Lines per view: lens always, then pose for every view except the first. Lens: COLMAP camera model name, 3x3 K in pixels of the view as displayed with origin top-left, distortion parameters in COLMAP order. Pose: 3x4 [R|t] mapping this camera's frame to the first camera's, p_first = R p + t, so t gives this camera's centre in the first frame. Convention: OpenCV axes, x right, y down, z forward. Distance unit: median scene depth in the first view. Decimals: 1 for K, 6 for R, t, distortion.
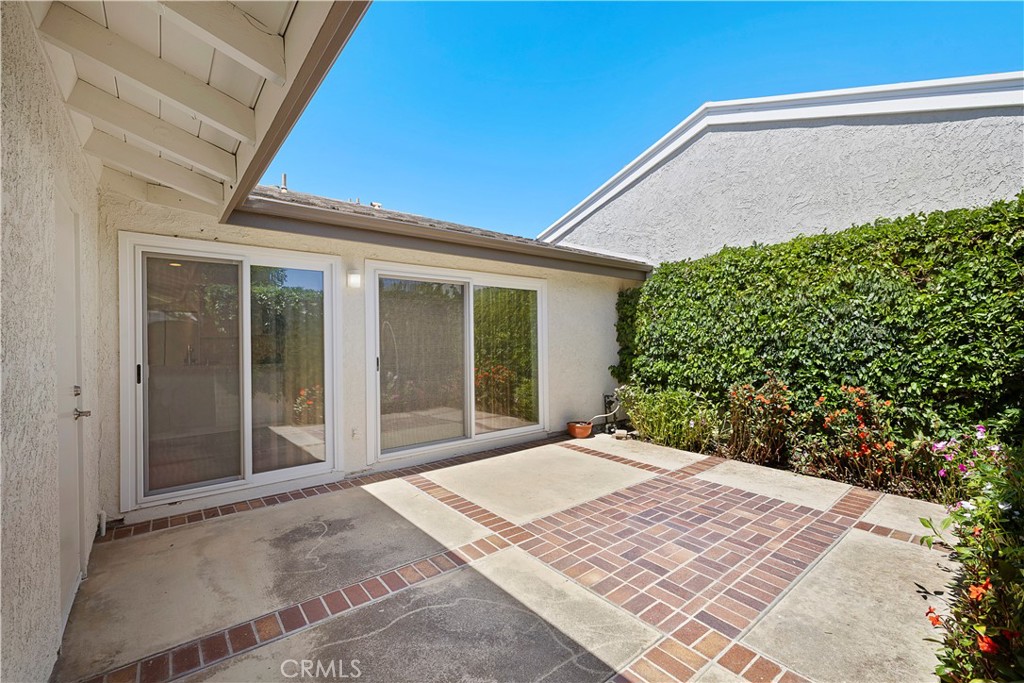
lens RADIAL K [[431.5, 0, 514.4], [0, 431.5, 343.6], [0, 0, 1]] dist [0.000749, 0.000096]
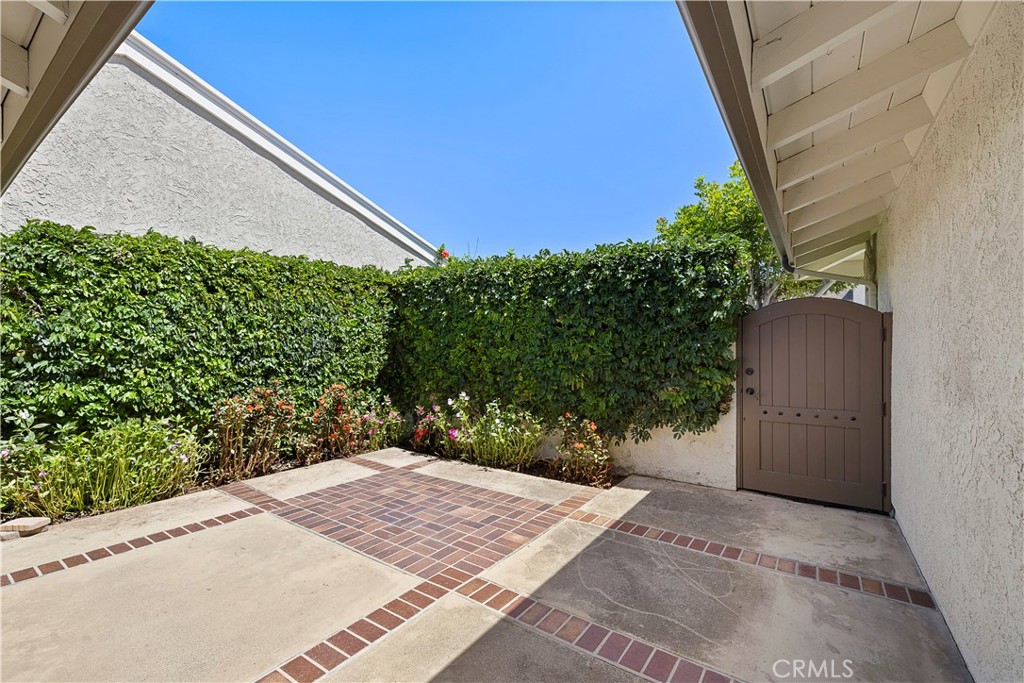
lens RADIAL K [[436.1, 0, 509.4], [0, 436.1, 350.2], [0, 0, 1]] dist [0.000495, 0.000092]
pose [[-0.265543, 0.002305, 0.964096, -0.702614], [0.011704, 0.999931, 0.000833, -0.000250], [-0.964028, 0.011504, -0.265552, 0.922962]]
